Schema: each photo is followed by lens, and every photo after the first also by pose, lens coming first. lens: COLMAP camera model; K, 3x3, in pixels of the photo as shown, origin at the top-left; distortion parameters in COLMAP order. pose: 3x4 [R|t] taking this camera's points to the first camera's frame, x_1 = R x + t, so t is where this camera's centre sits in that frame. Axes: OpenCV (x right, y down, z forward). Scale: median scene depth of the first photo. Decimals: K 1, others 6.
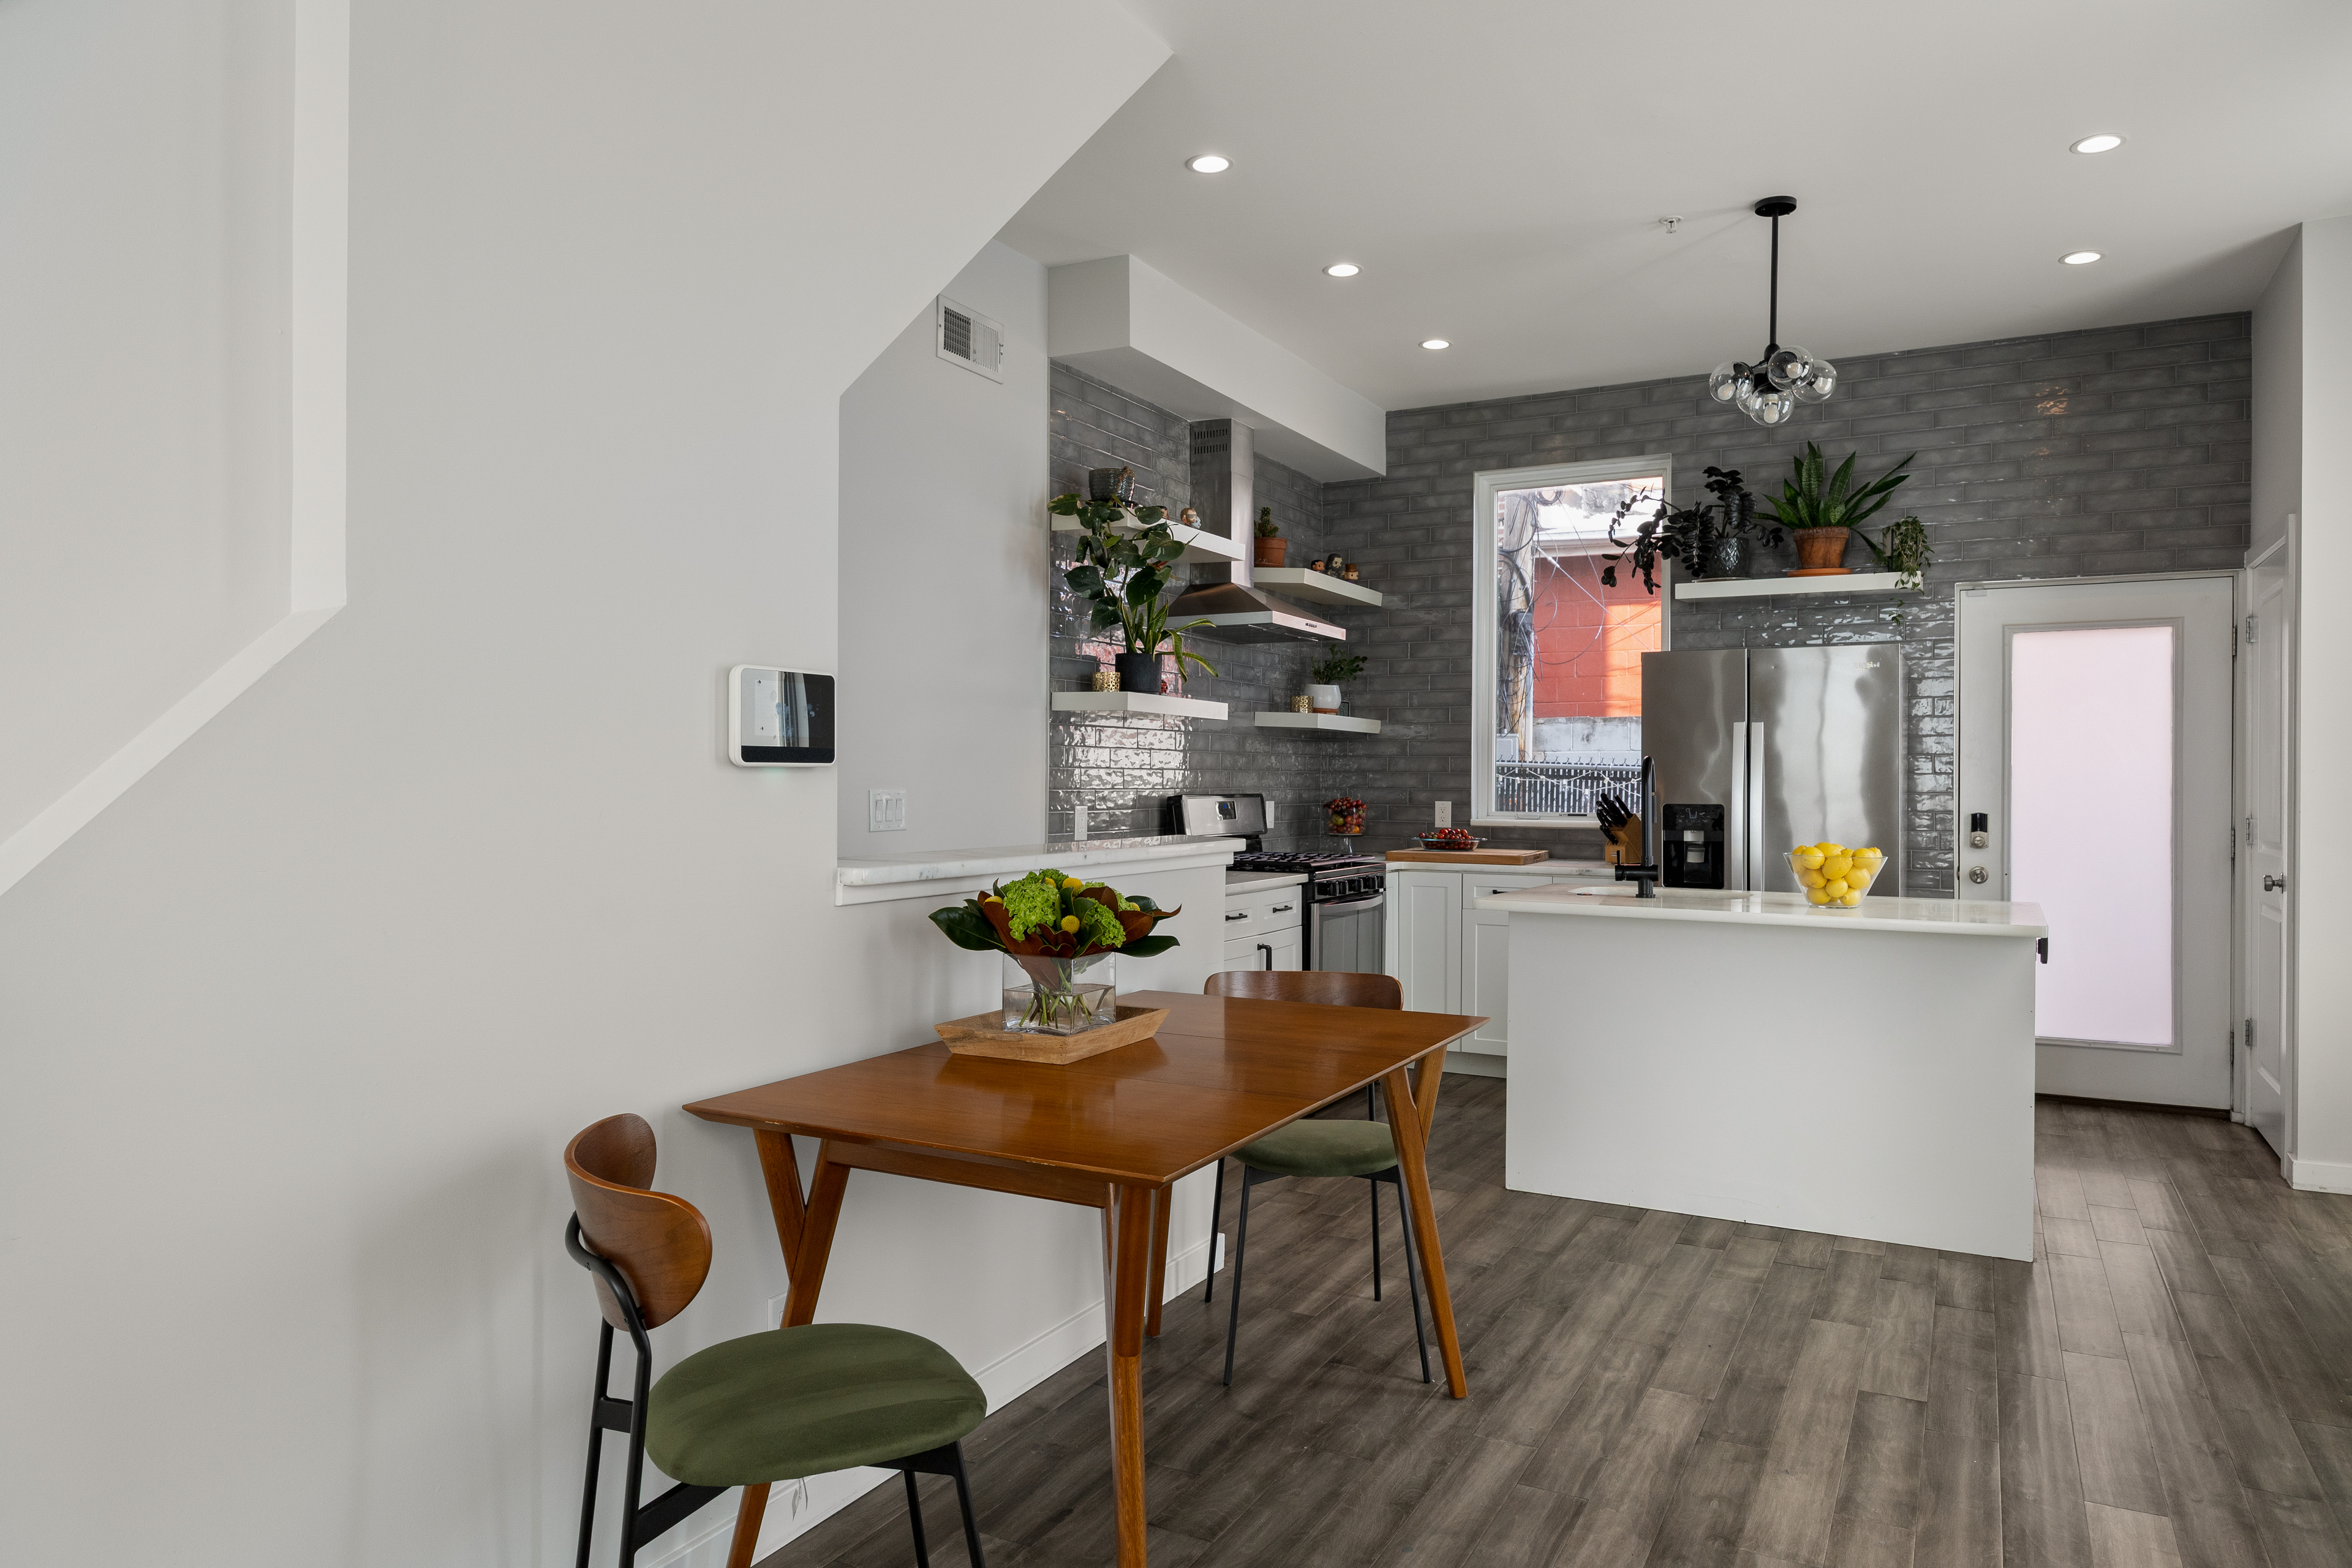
lens RADIAL K [[1534.0, 0, 1162.5], [0, 1534.0, 782.5], [0, 0, 1]] dist [-0.004089, 0.000289]
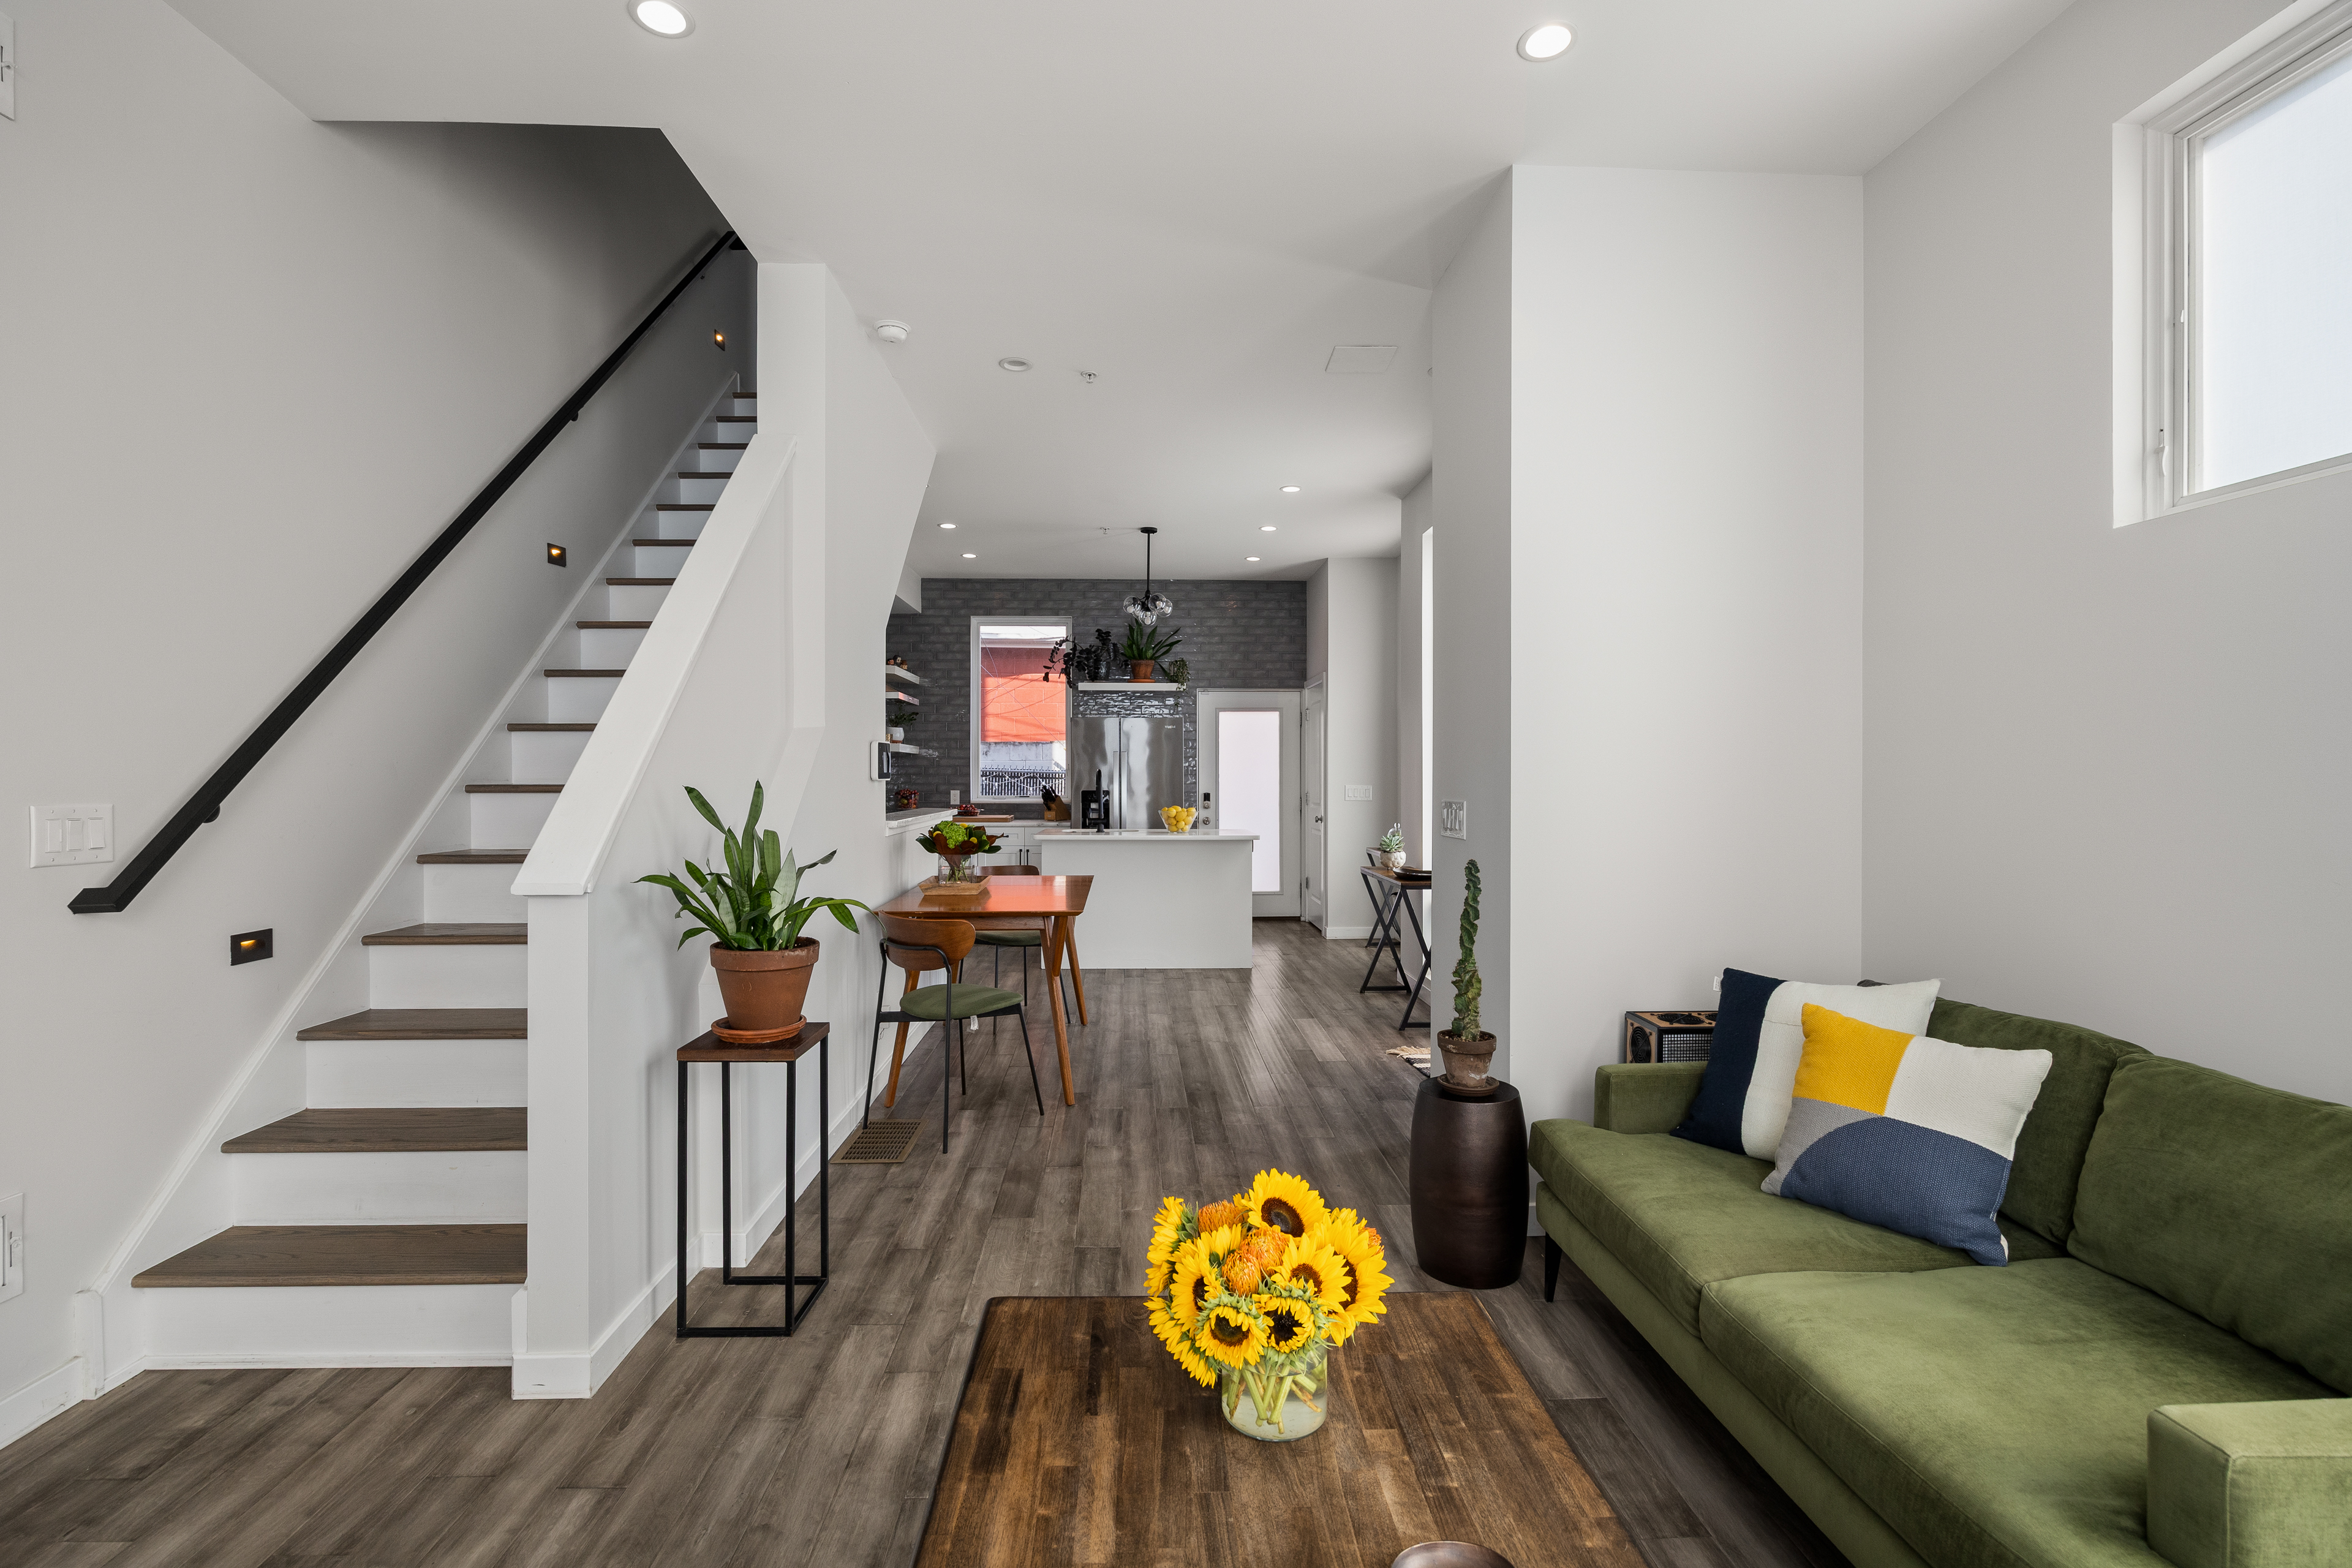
lens RADIAL K [[1063.0, 0, 1190.3], [0, 1063.0, 782.0], [0, 0, 1]] dist [-0.010668, -0.000114]
pose [[0.853631, -0.008607, 0.520807, -0.294887], [0.005357, 0.999956, 0.007744, -0.007636], [-0.520850, -0.003821, 0.853640, -0.306872]]
